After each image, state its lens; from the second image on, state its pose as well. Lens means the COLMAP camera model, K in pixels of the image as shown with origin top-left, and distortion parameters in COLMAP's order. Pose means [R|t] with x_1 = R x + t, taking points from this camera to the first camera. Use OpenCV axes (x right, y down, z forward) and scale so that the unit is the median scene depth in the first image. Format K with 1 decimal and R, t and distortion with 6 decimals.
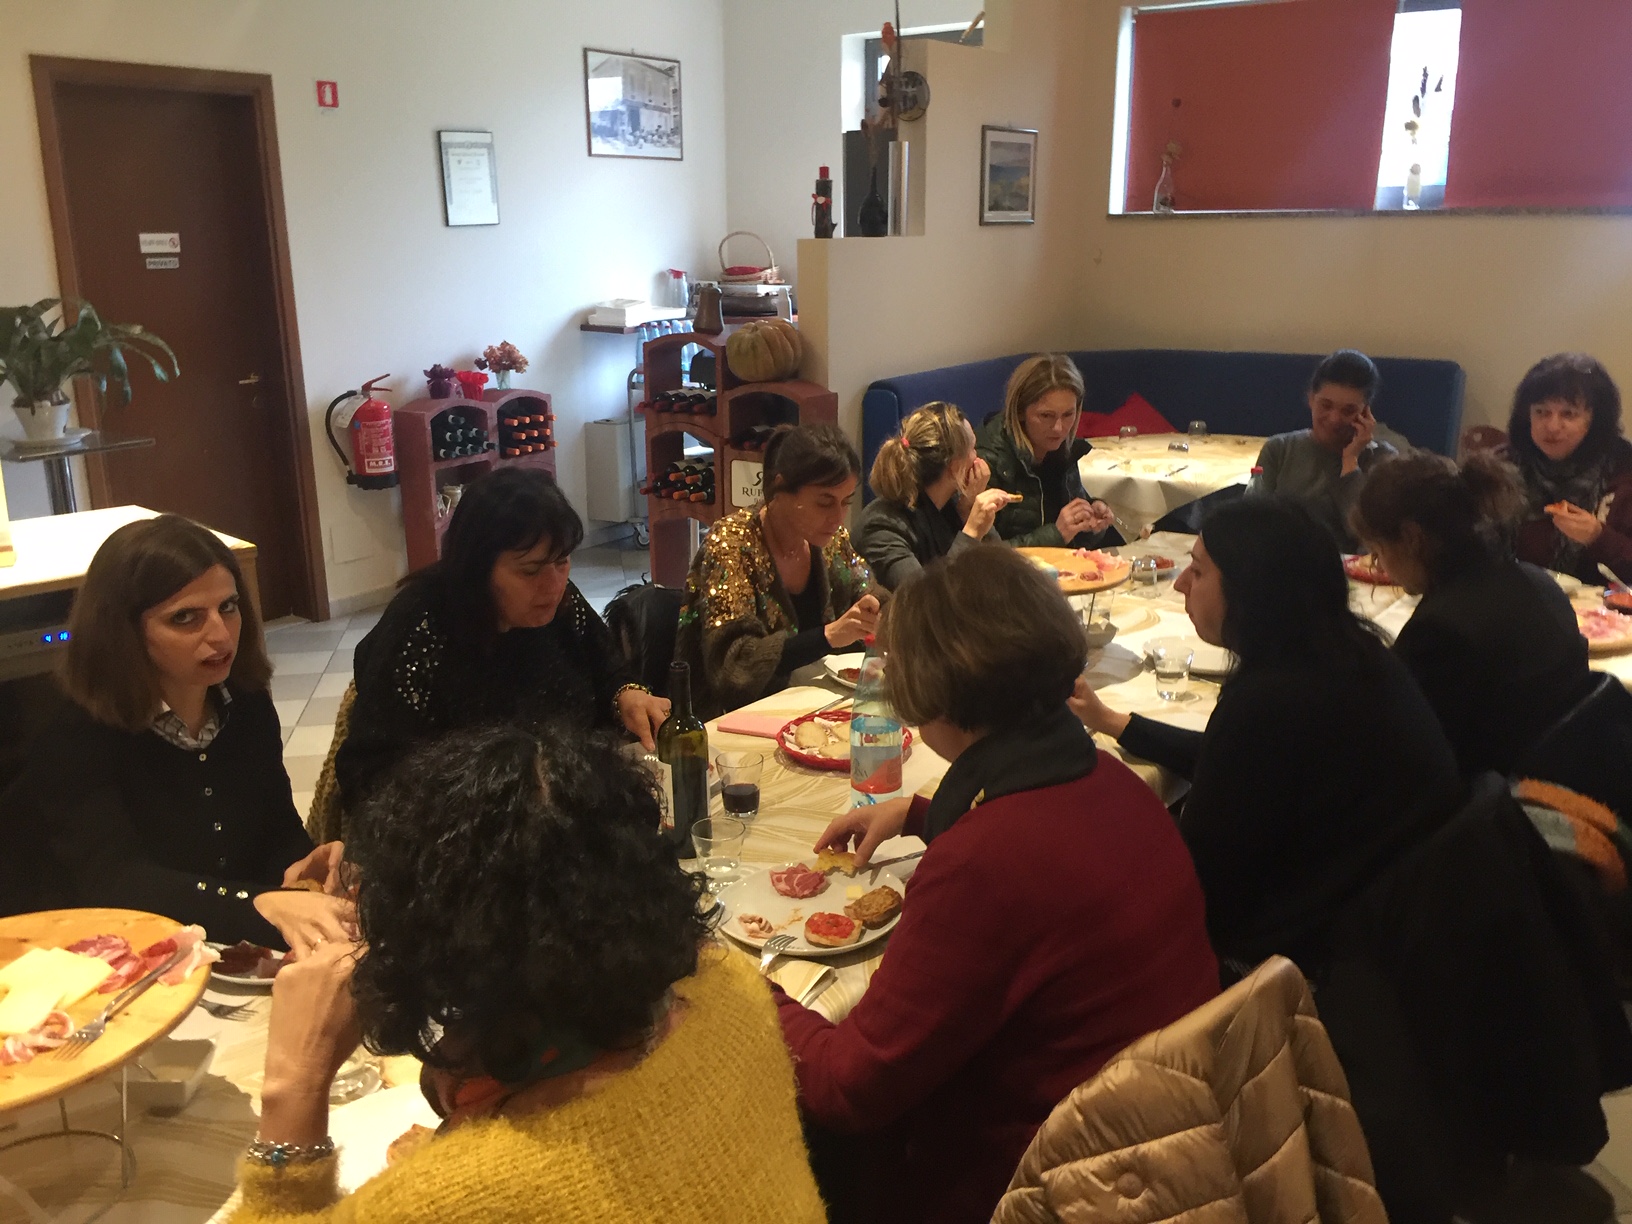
lens RADIAL K [[1356.5, 0, 845.1], [0, 1356.5, 608.8], [0, 0, 1]] dist [0.057900, -0.079691]
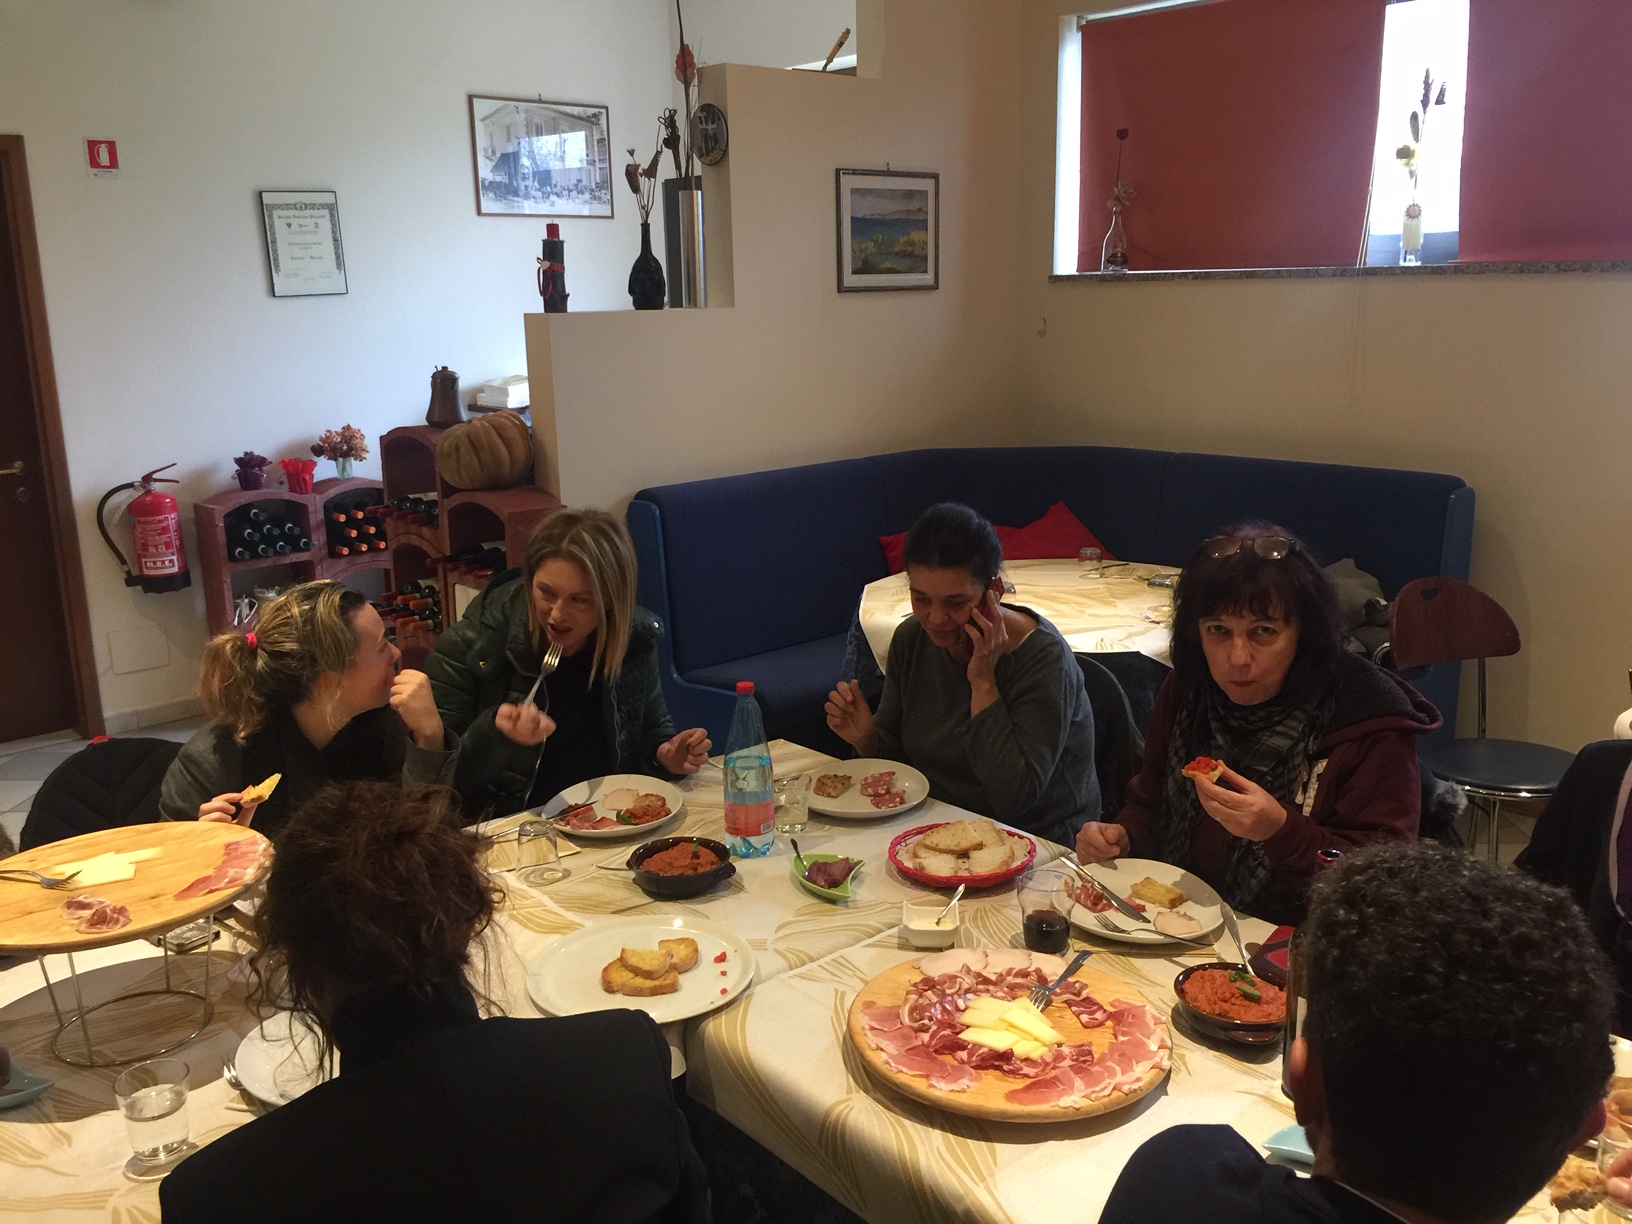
lens RADIAL K [[1378.9, 0, 816.0], [0, 1378.9, 612.0], [0, 0, 1]] dist [0.079044, -0.124568]
pose [[0.975017, 0.041735, -0.218174, 0.264563], [-0.050267, 0.998167, -0.033704, -0.064963], [0.216367, 0.043829, 0.975328, 0.208800]]
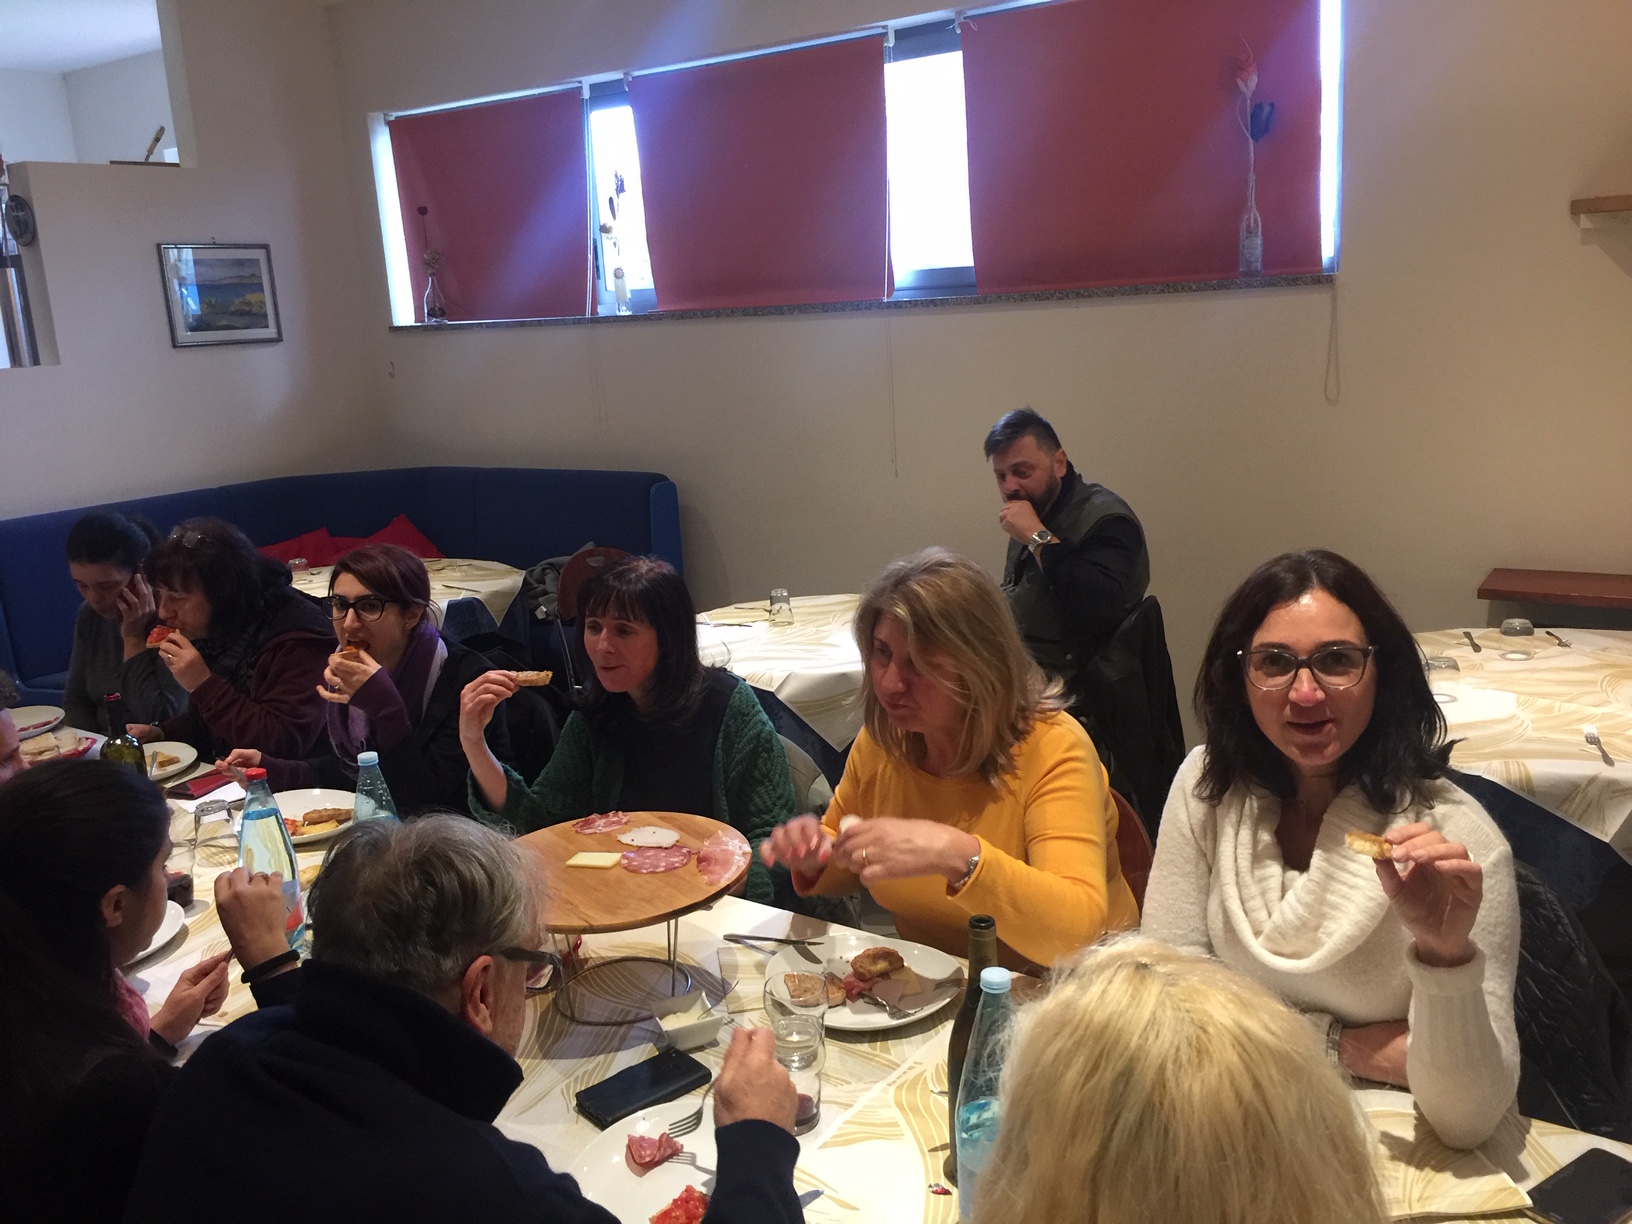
lens RADIAL K [[1378.9, 0, 816.0], [0, 1378.9, 612.0], [0, 0, 1]] dist [0.079044, -0.124568]
pose [[0.998641, -0.049314, 0.016878, 0.500177], [0.050221, 0.997029, -0.058402, -0.022935], [-0.013948, 0.059171, 0.998150, 0.050856]]
